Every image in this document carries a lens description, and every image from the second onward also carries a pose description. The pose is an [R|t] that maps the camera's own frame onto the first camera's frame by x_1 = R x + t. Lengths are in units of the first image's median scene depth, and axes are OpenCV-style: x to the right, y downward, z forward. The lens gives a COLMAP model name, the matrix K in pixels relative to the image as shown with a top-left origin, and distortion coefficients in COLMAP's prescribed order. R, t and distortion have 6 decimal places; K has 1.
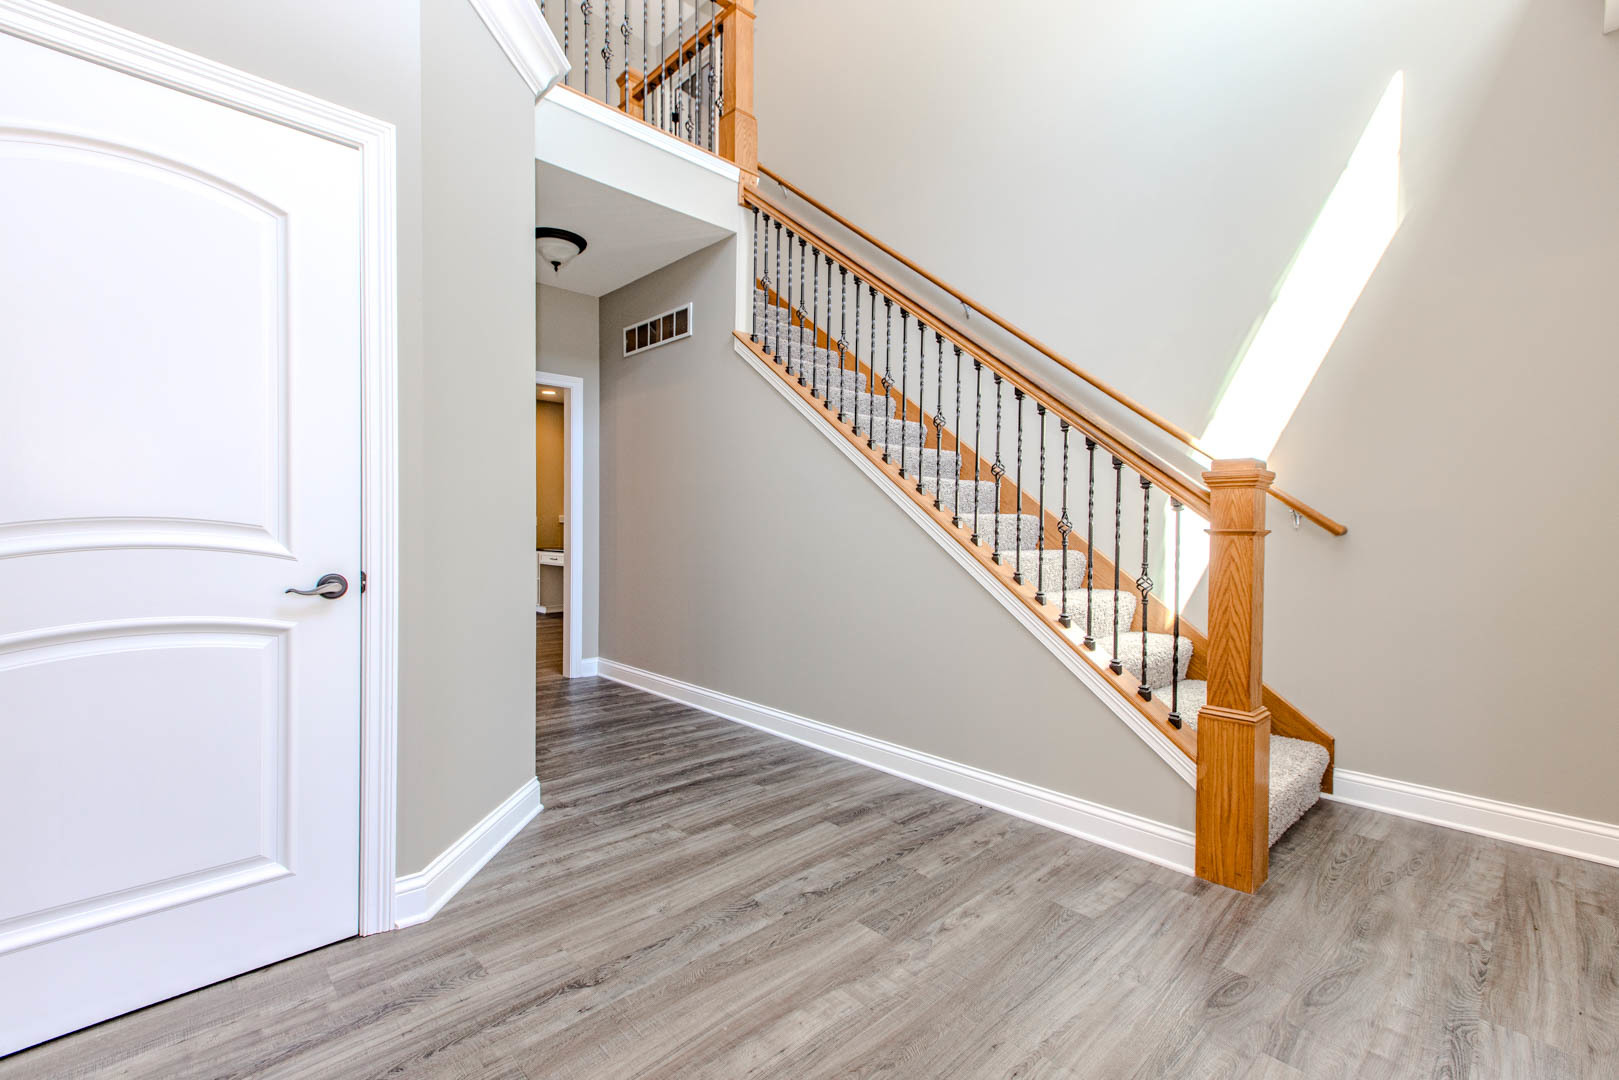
lens RADIAL K [[725.5, 0, 801.0], [0, 725.5, 542.0], [0, 0, 1]] dist [0.001959, -0.000332]
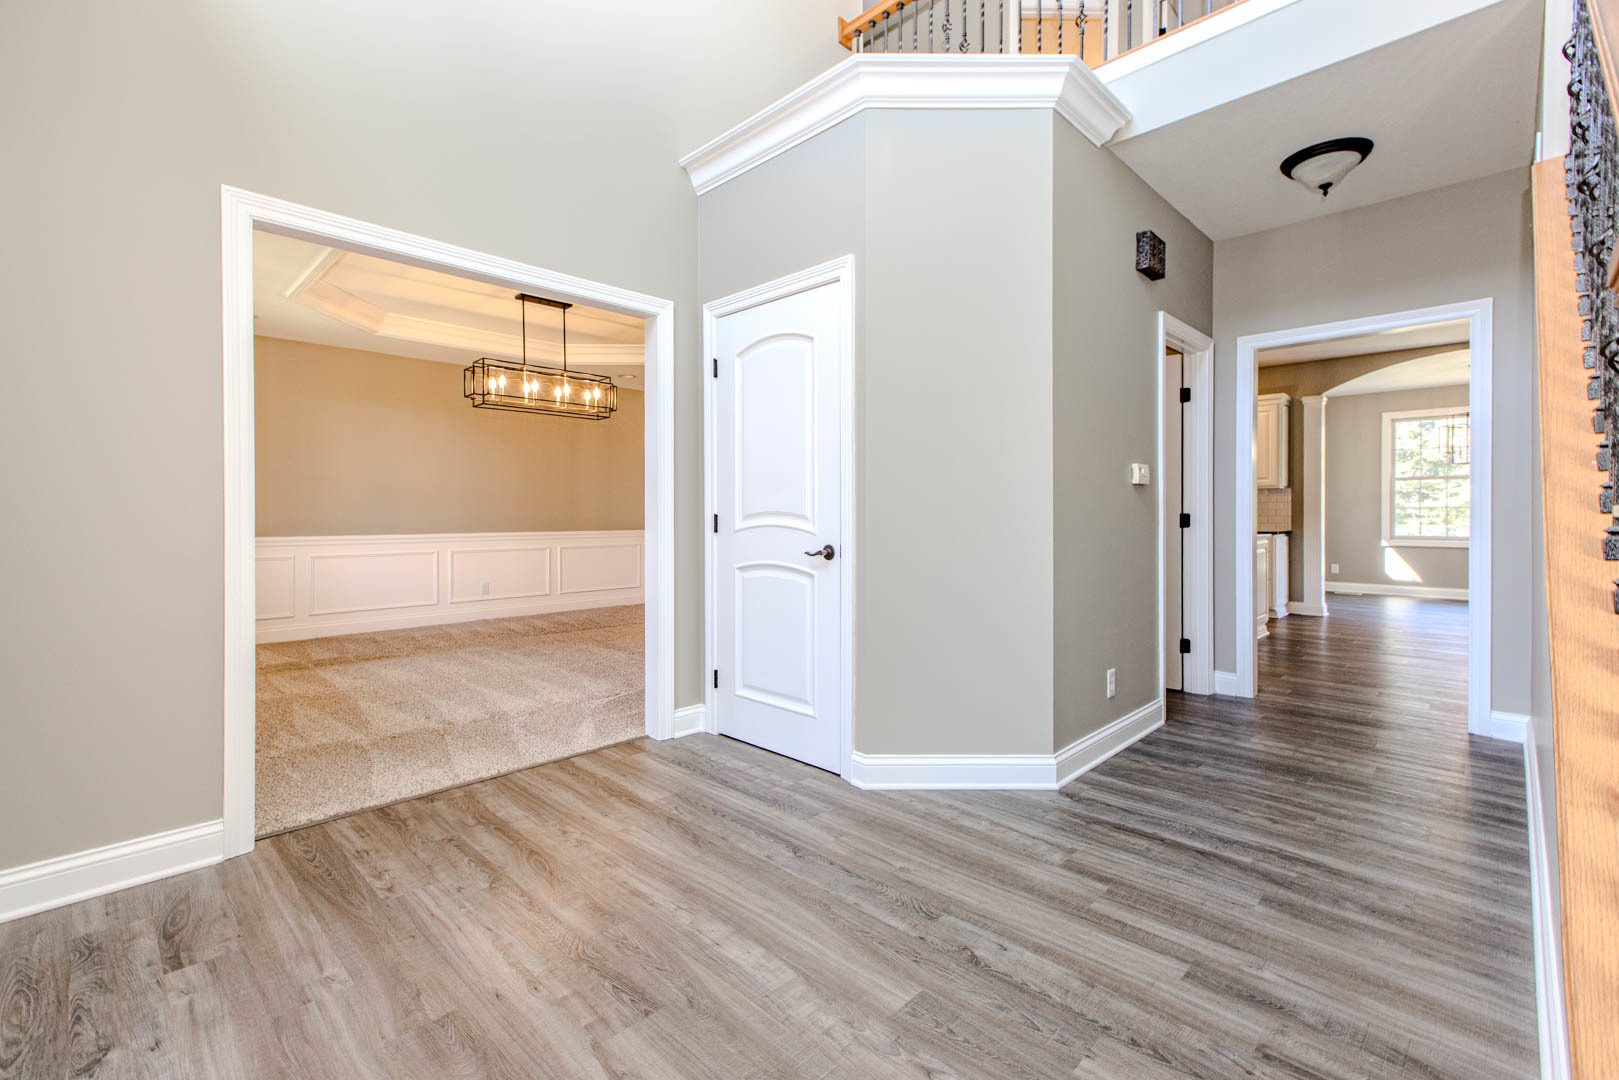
lens RADIAL K [[725.5, 0, 809.7], [0, 725.5, 517.1], [0, 0, 1]] dist [0.001959, -0.000332]
pose [[0.006297, -0.004236, -0.999971, 0.692418], [-0.019072, 0.999809, -0.004355, -0.006947], [0.999798, 0.019099, 0.006215, 0.656230]]
